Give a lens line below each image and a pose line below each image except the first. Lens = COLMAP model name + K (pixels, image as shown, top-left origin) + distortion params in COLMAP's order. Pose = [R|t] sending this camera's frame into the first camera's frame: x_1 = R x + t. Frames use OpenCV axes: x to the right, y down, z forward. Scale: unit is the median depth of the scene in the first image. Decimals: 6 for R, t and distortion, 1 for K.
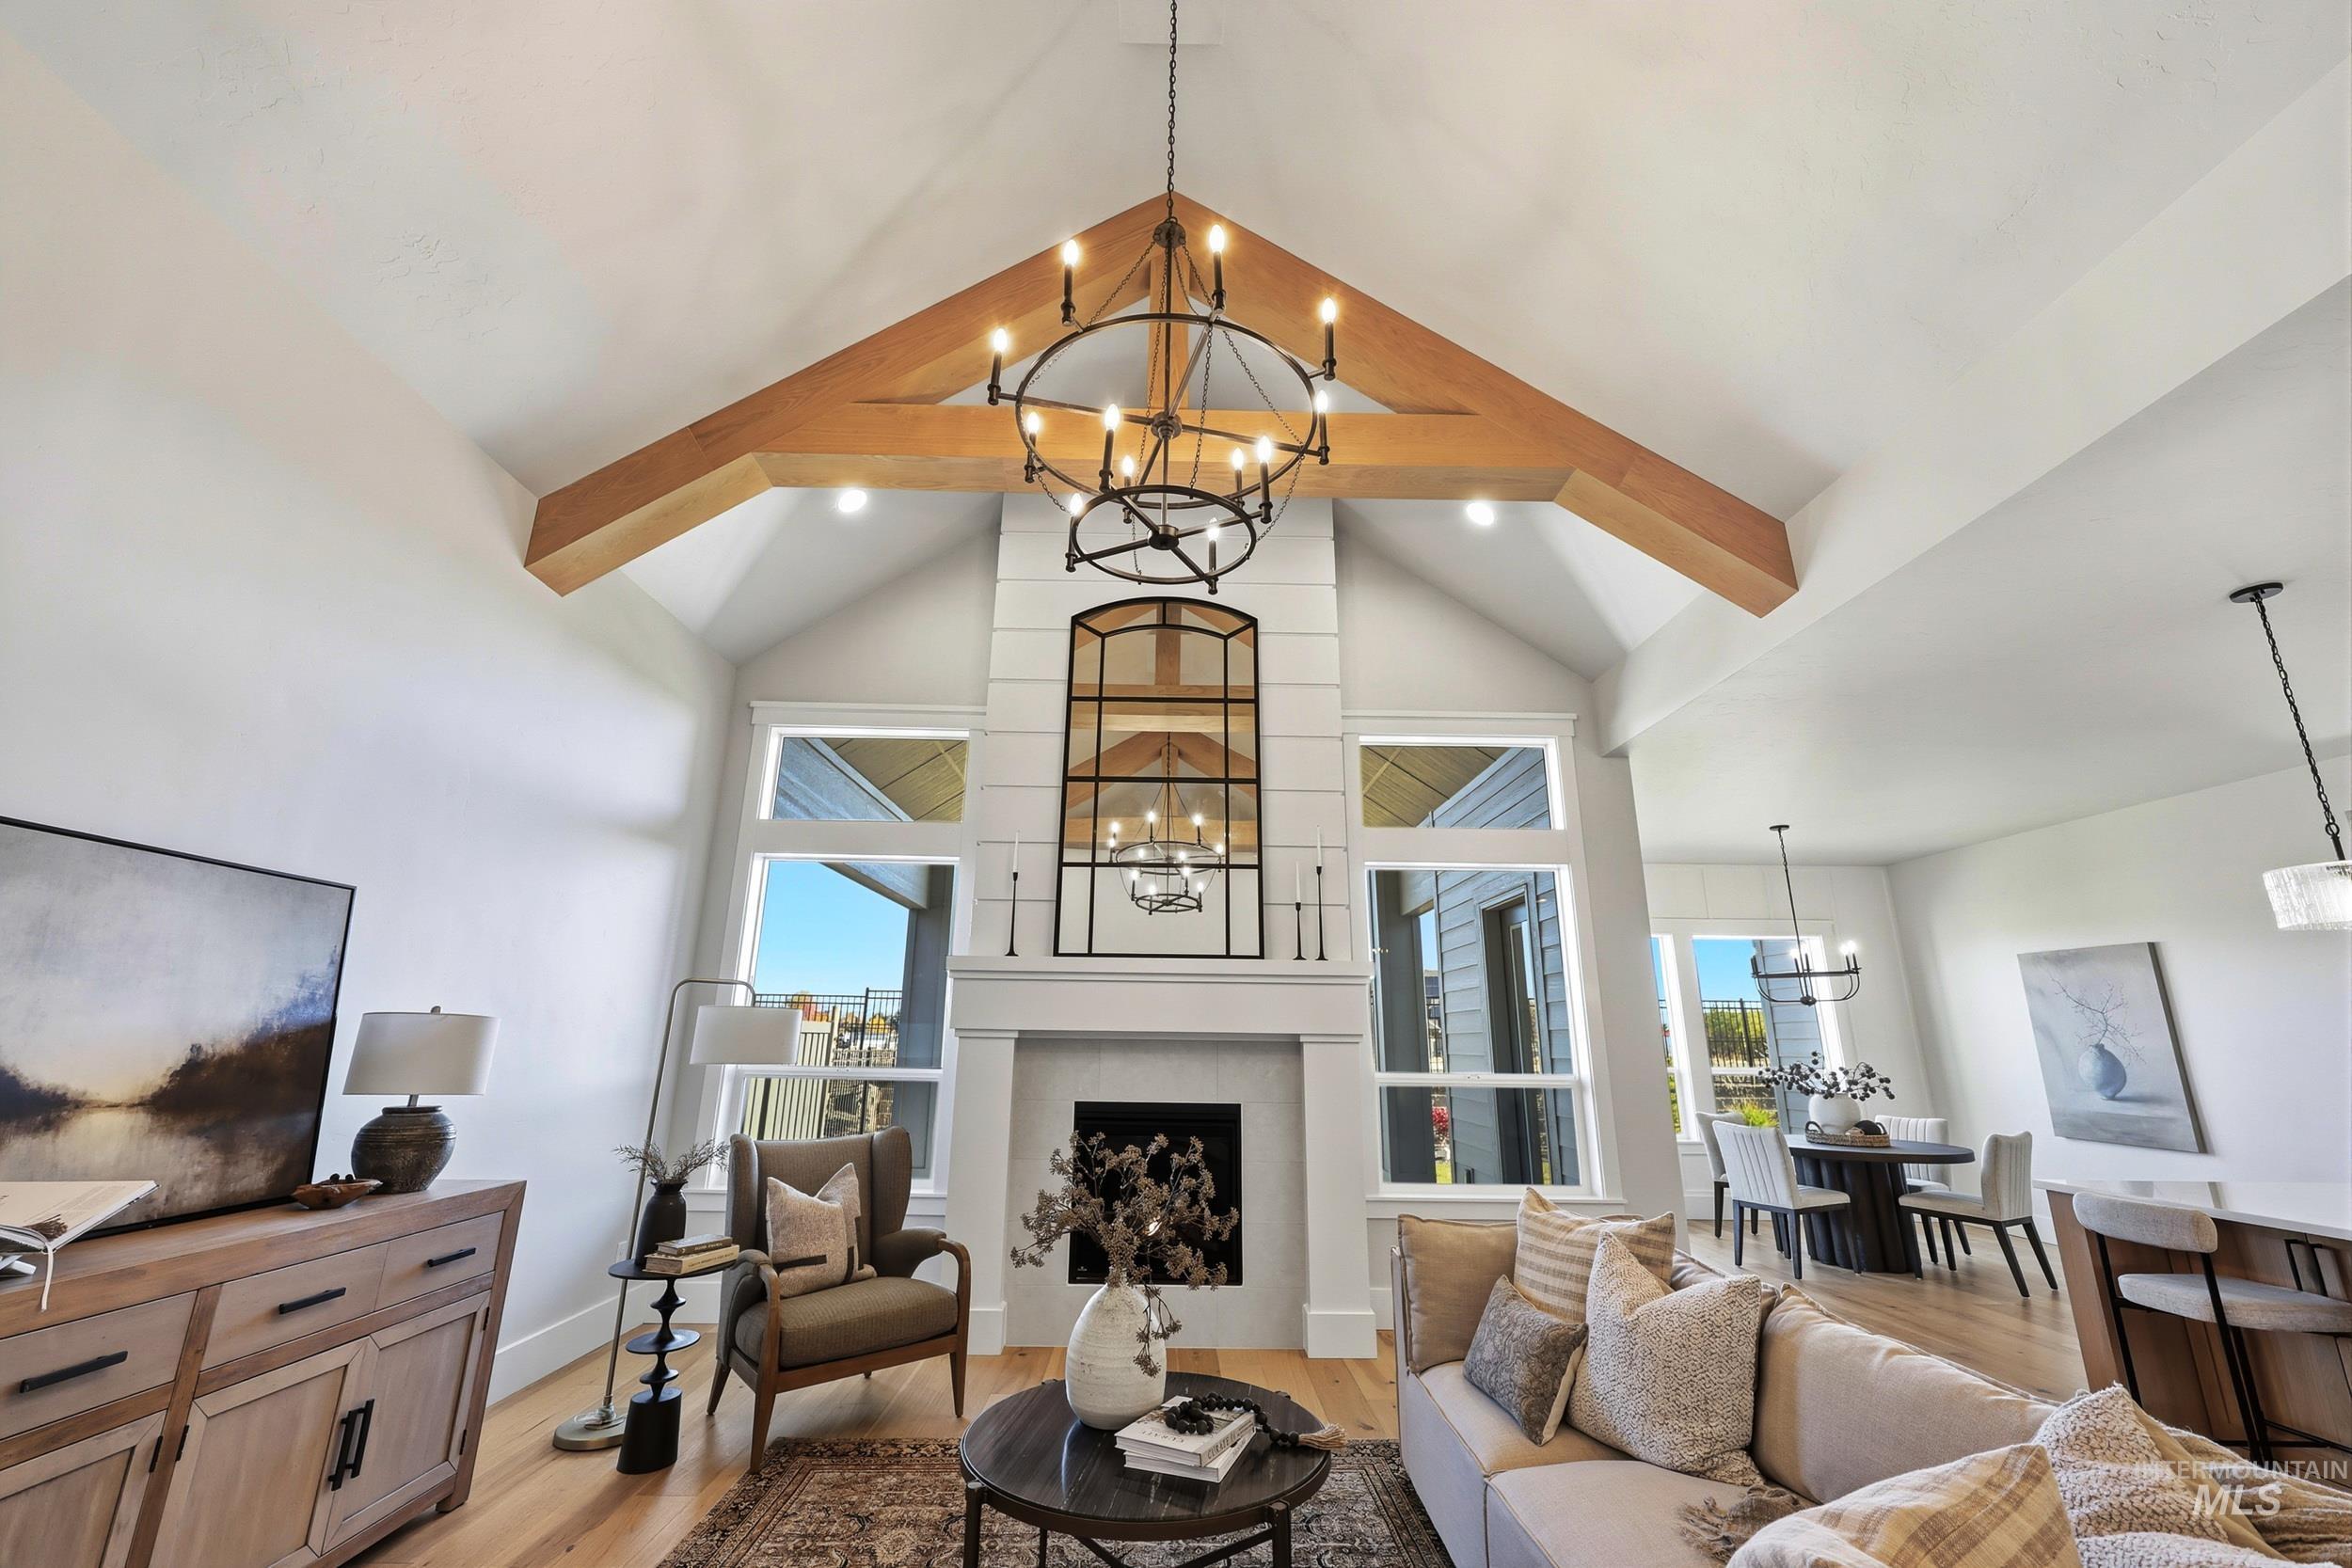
lens RADIAL K [[938.7, 0, 1173.1], [0, 938.7, 781.7], [0, 0, 1]] dist [-0.000097, -0.000004]
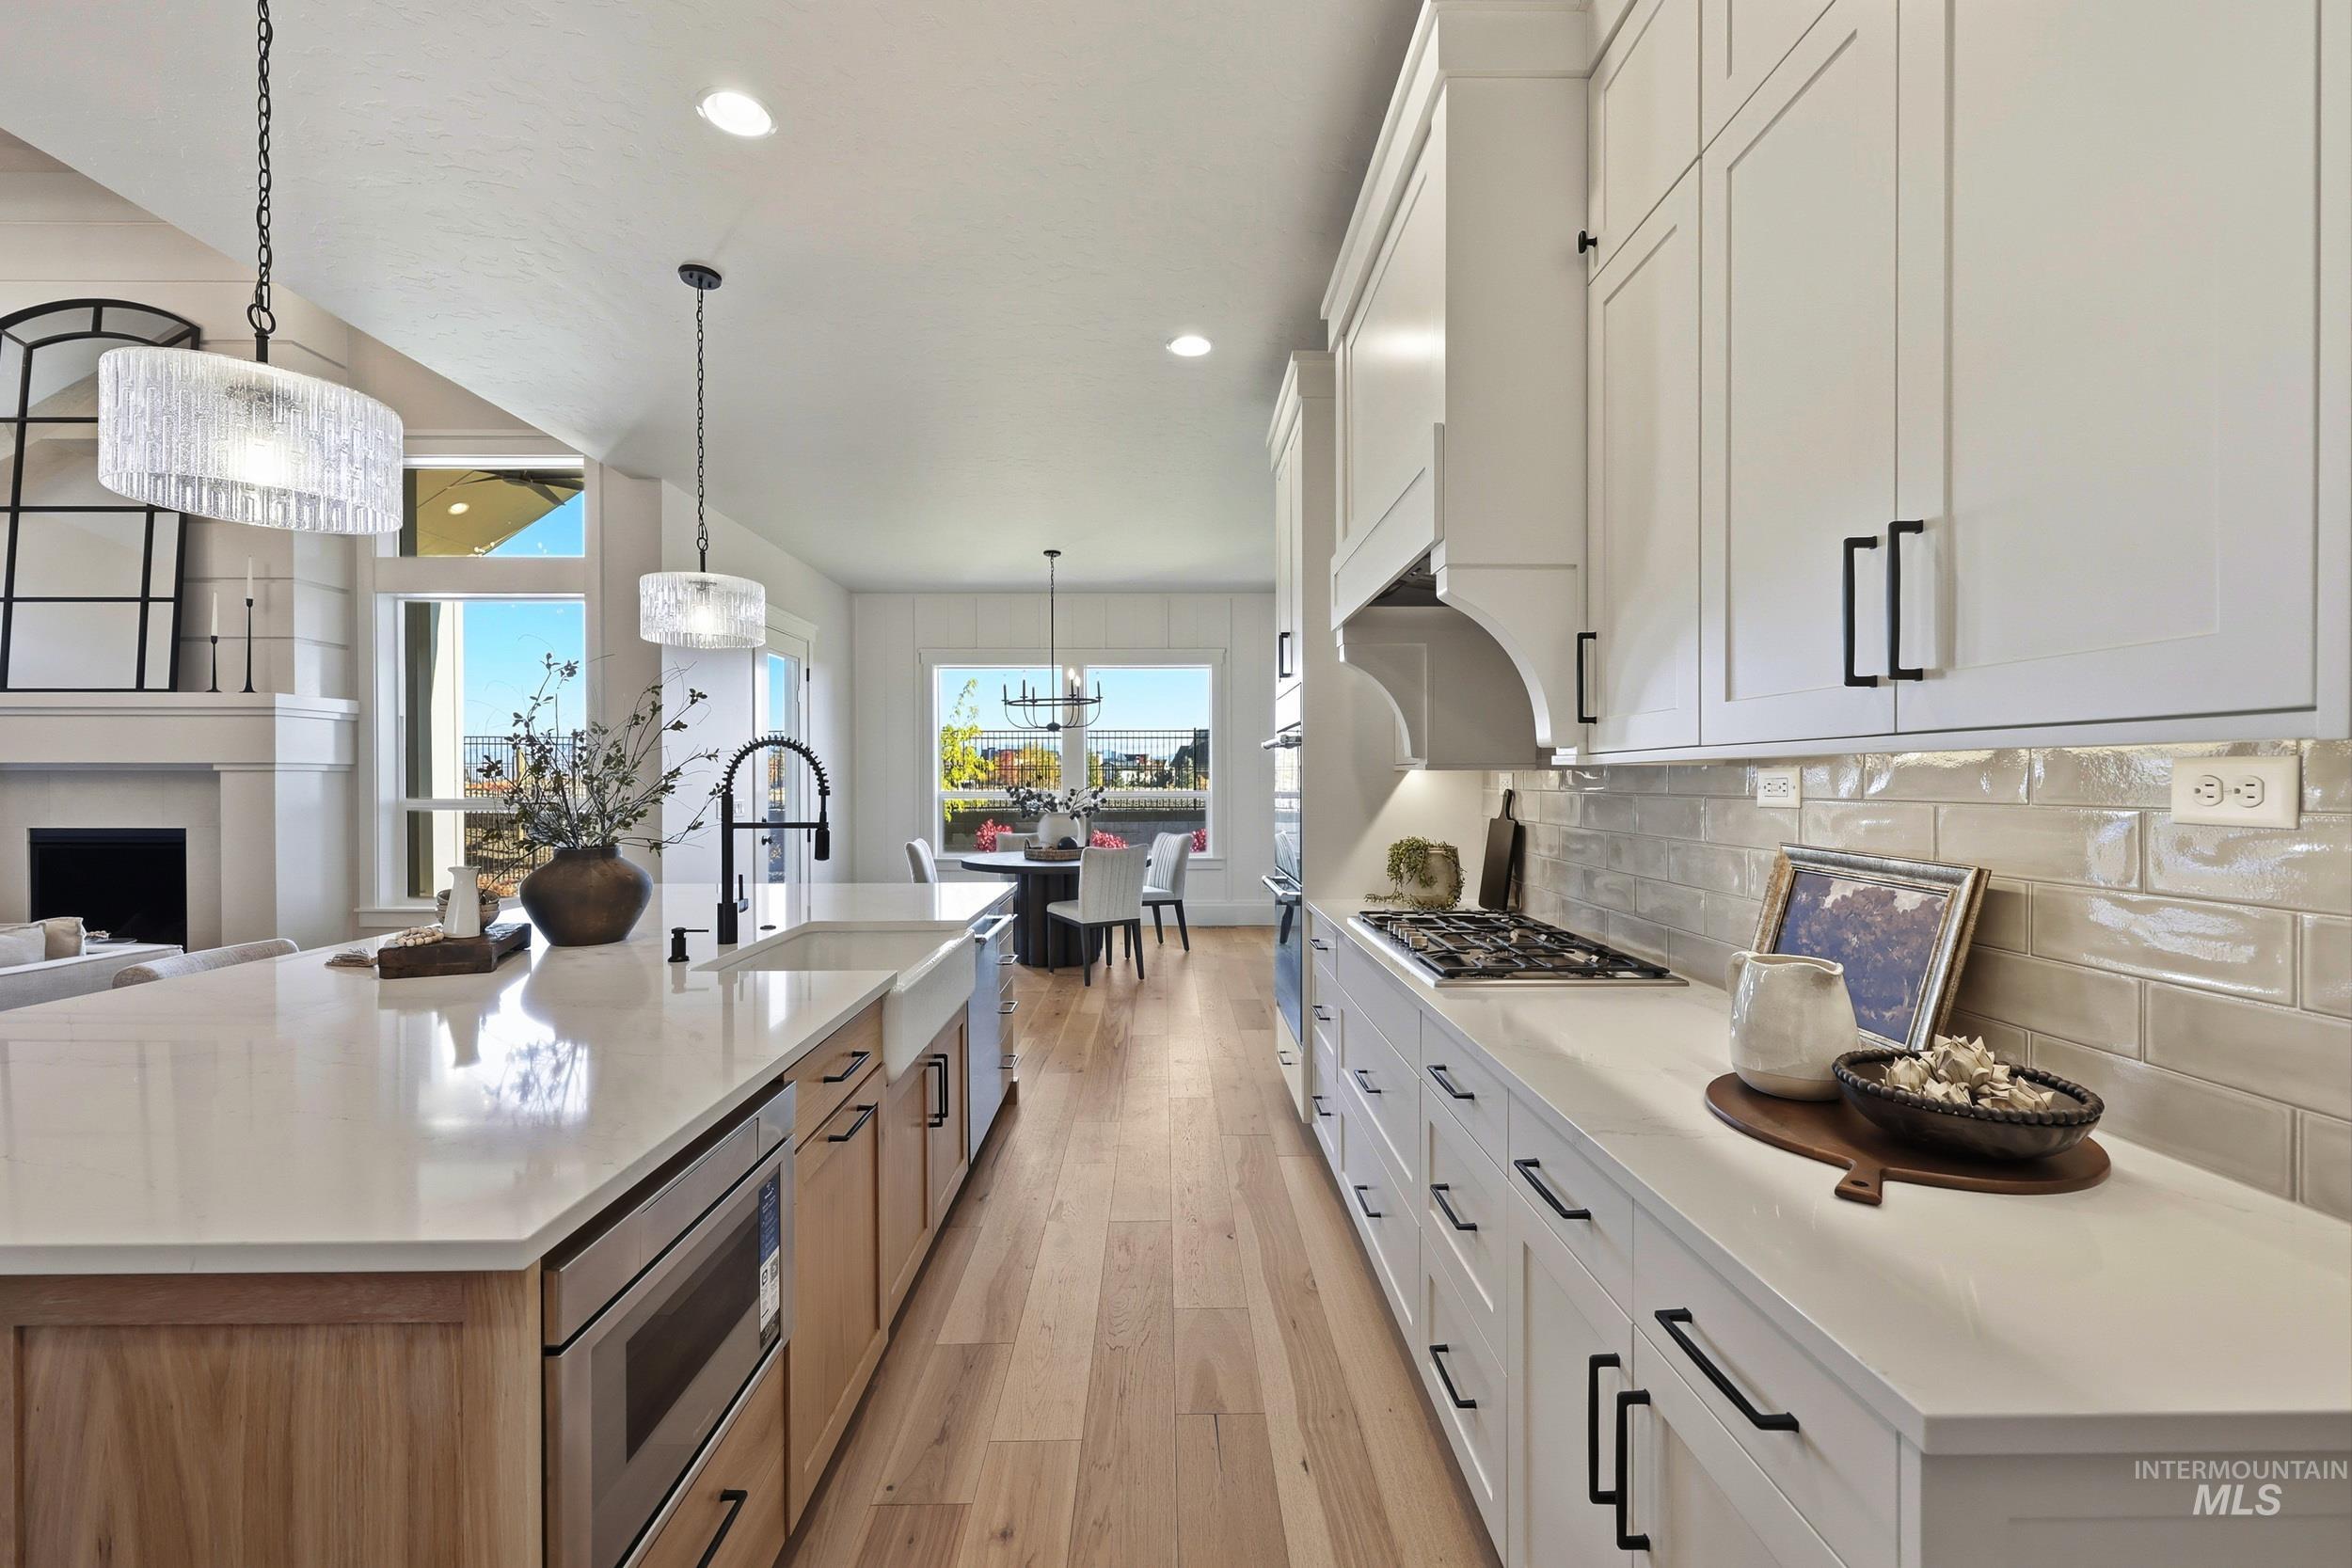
lens RADIAL K [[946.6, 0, 1177.4], [0, 946.6, 781.5], [0, 0, 1]] dist [0.001543, 0.000216]
pose [[0.999919, -0.012755, -0.000246, 1.274935], [0.012342, 0.962295, 0.271729, 0.018884], [-0.003229, -0.271710, 0.962374, -0.015505]]
